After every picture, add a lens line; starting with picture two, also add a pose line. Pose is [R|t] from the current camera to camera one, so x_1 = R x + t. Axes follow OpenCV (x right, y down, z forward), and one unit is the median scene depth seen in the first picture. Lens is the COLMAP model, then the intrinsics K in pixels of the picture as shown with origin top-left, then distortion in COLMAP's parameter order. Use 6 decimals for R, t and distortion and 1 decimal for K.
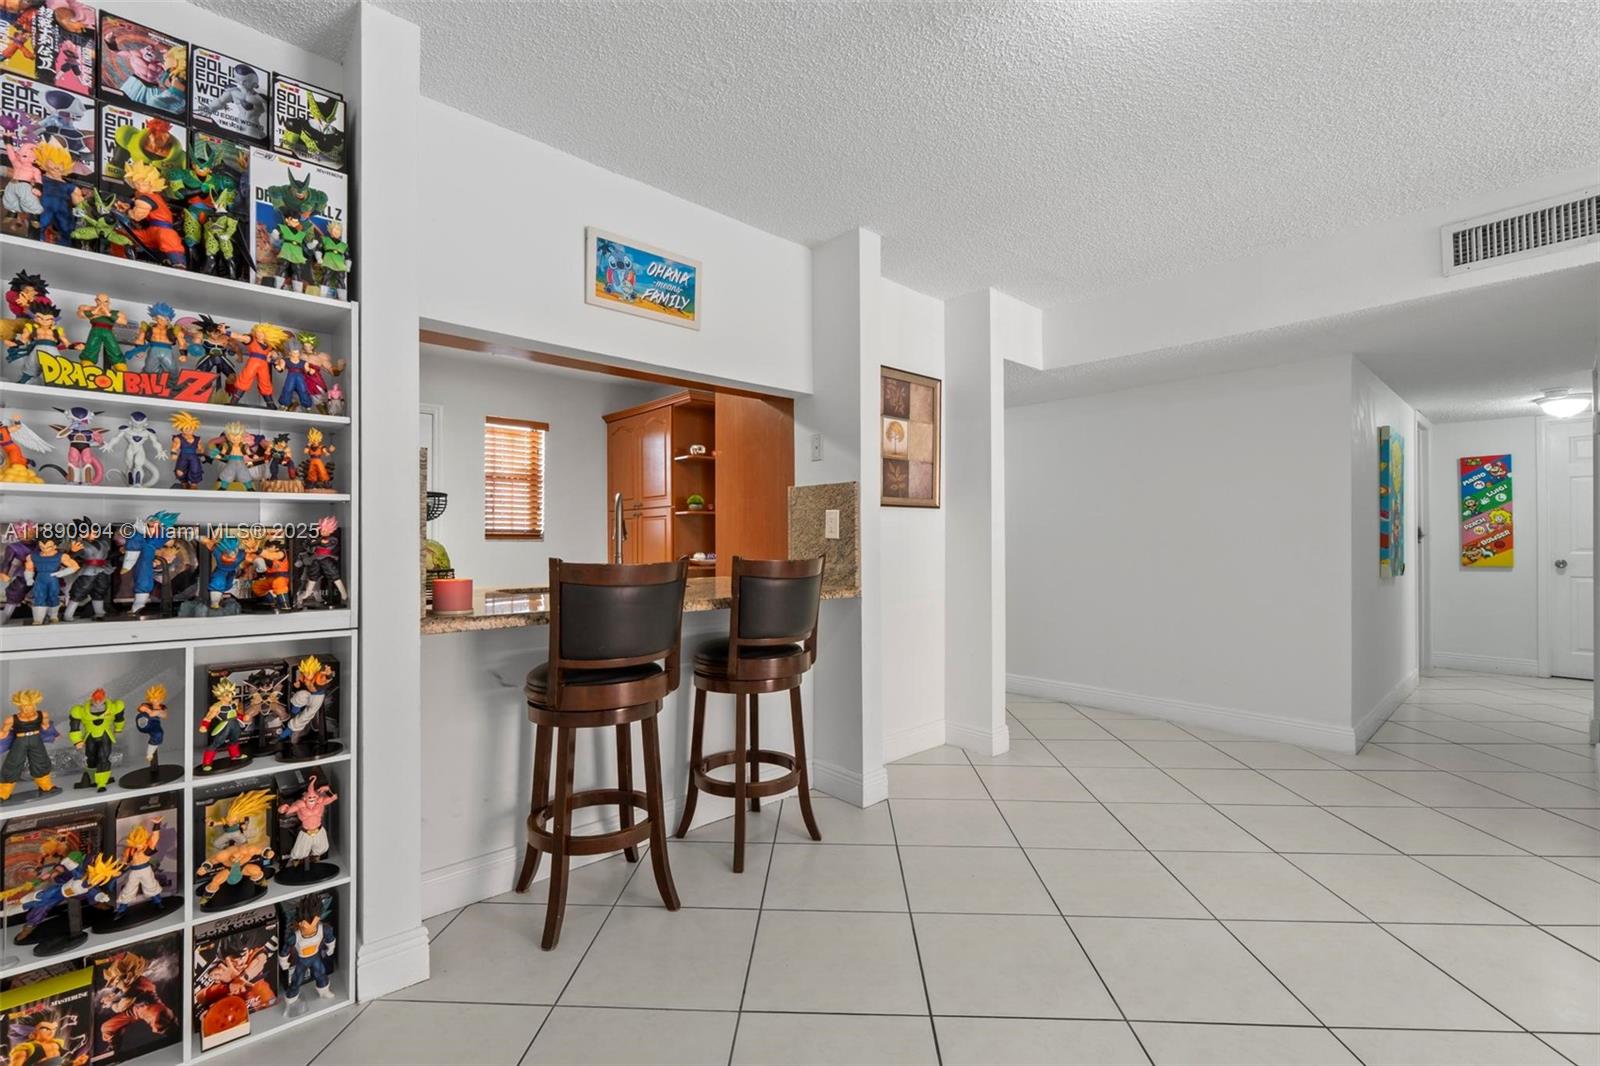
lens RADIAL K [[685.4, 0, 800.5], [0, 685.4, 539.0], [0, 0, 1]] dist [-0.004575, 0.000222]
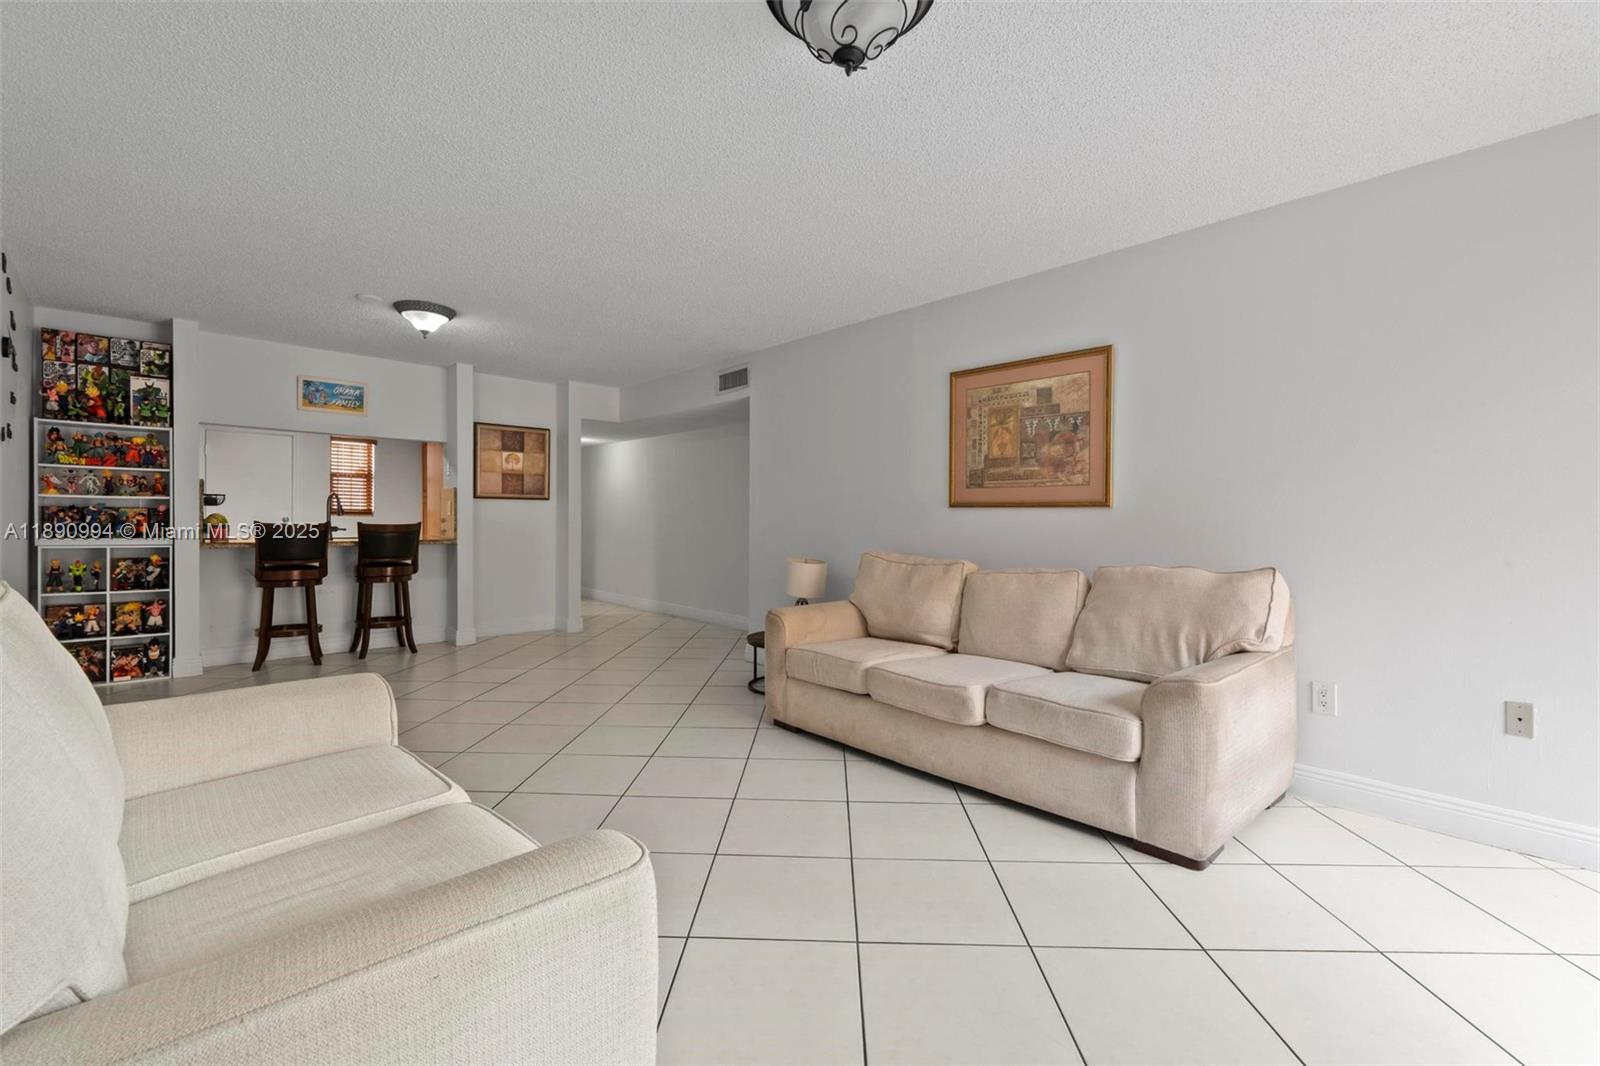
lens RADIAL K [[685.4, 0, 813.1], [0, 685.4, 529.5], [0, 0, 1]] dist [-0.004575, 0.000222]
pose [[0.999654, 0.007748, 0.025117, 1.928314], [-0.008073, 0.999885, 0.012866, 0.011738], [-0.025015, -0.013064, 0.999602, -1.882659]]
